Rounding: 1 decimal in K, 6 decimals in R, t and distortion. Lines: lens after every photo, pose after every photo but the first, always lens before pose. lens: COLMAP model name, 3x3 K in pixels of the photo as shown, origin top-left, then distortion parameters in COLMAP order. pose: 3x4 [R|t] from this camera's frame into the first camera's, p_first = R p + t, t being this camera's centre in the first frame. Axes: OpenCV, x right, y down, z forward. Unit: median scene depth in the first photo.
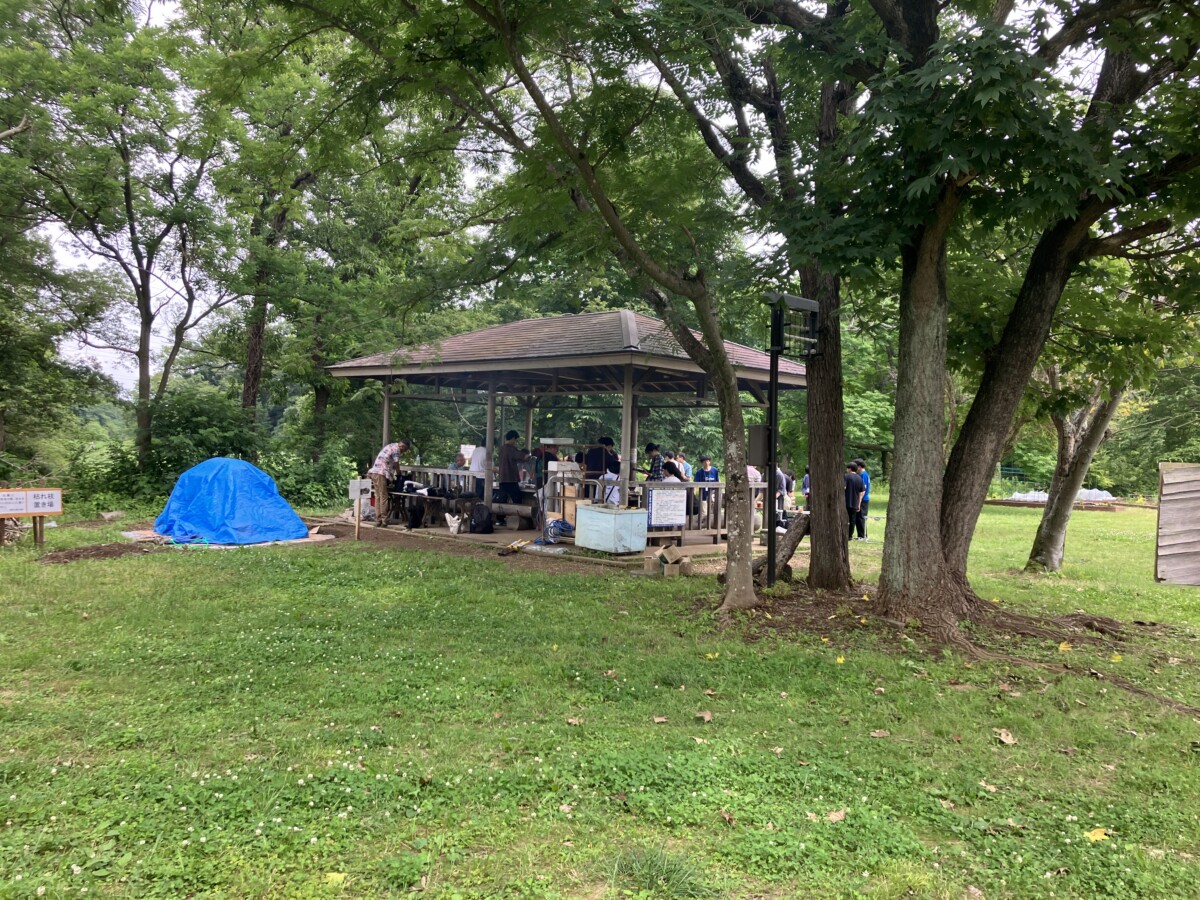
lens RADIAL K [[986.0, 0, 600.3], [0, 986.0, 449.4], [0, 0, 1]] dist [-0.010209, -0.003370]
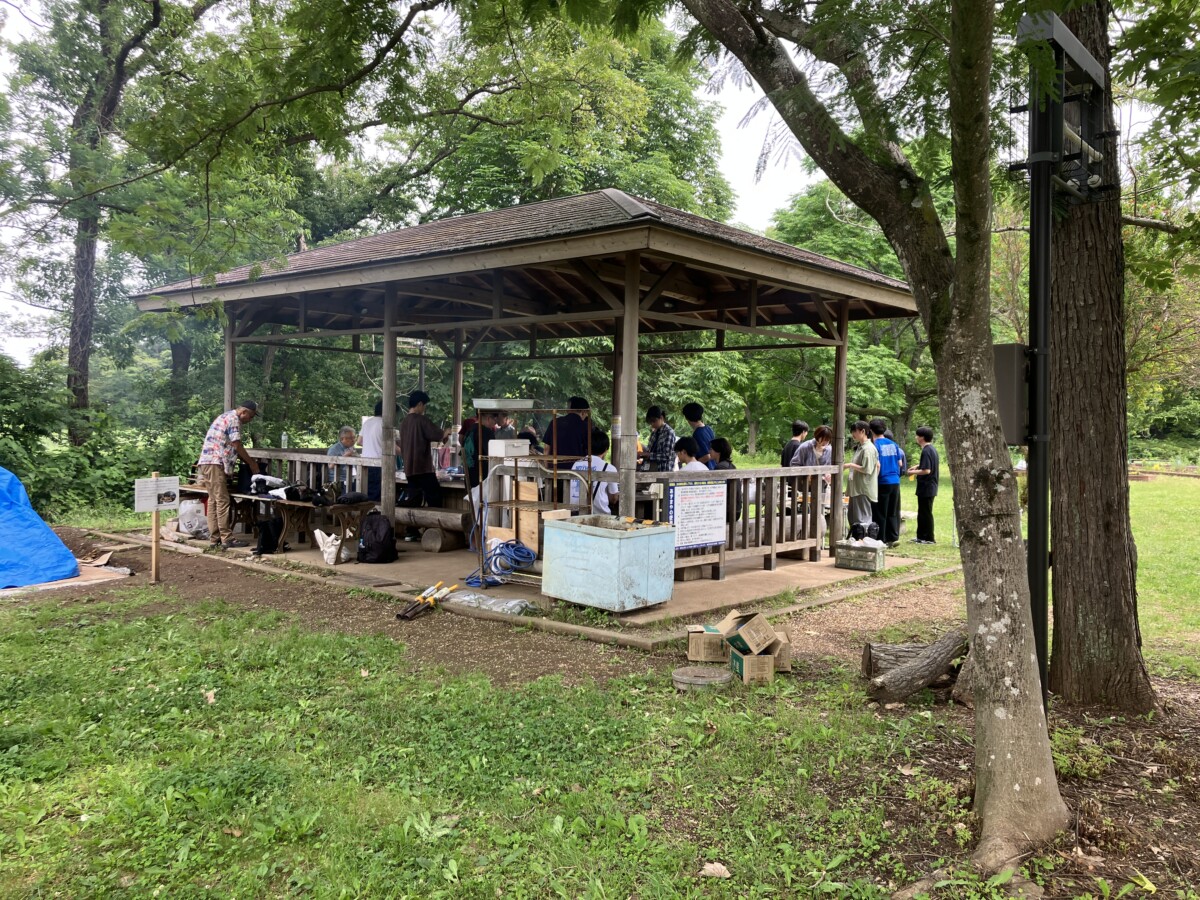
lens RADIAL K [[986.0, 0, 635.8], [0, 986.0, 446.8], [0, 0, 1]] dist [-0.010209, -0.003370]
pose [[0.995046, -0.020091, 0.097368, -0.021925], [0.017520, 0.999477, 0.027191, 0.002324], [-0.097864, -0.025350, 0.994877, 0.397468]]
